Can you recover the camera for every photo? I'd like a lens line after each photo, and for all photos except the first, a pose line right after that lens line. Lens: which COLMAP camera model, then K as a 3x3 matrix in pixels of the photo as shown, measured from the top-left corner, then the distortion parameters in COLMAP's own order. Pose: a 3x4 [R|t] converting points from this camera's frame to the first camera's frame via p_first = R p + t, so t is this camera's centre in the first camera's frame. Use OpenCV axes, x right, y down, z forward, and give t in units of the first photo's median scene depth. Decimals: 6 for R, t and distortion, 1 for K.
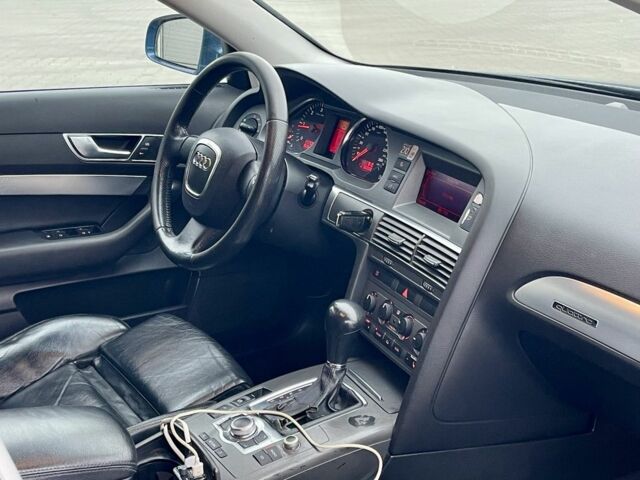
lens RADIAL K [[1192.9, 0, 320.0], [0, 1192.9, 240.0], [0, 0, 1]] dist [0.273405, -0.366585]
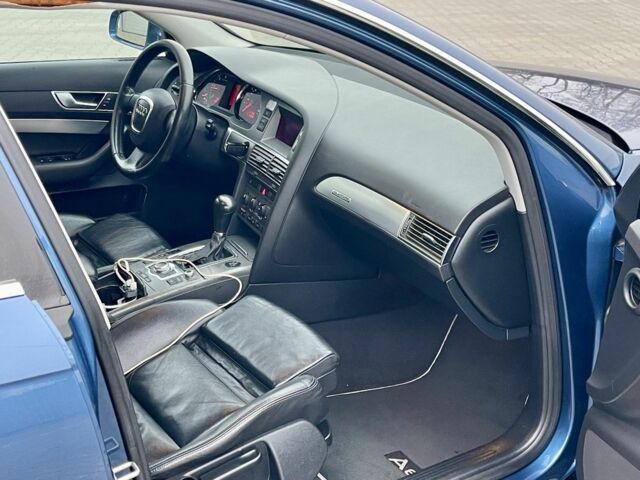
lens RADIAL K [[1192.9, 0, 320.0], [0, 1192.9, 240.0], [0, 0, 1]] dist [0.273405, -0.366585]
pose [[0.999864, 0.005582, 0.015490, 0.114226], [-0.006114, 0.999385, 0.034516, 0.049562], [-0.015288, -0.034606, 0.999284, -0.597303]]
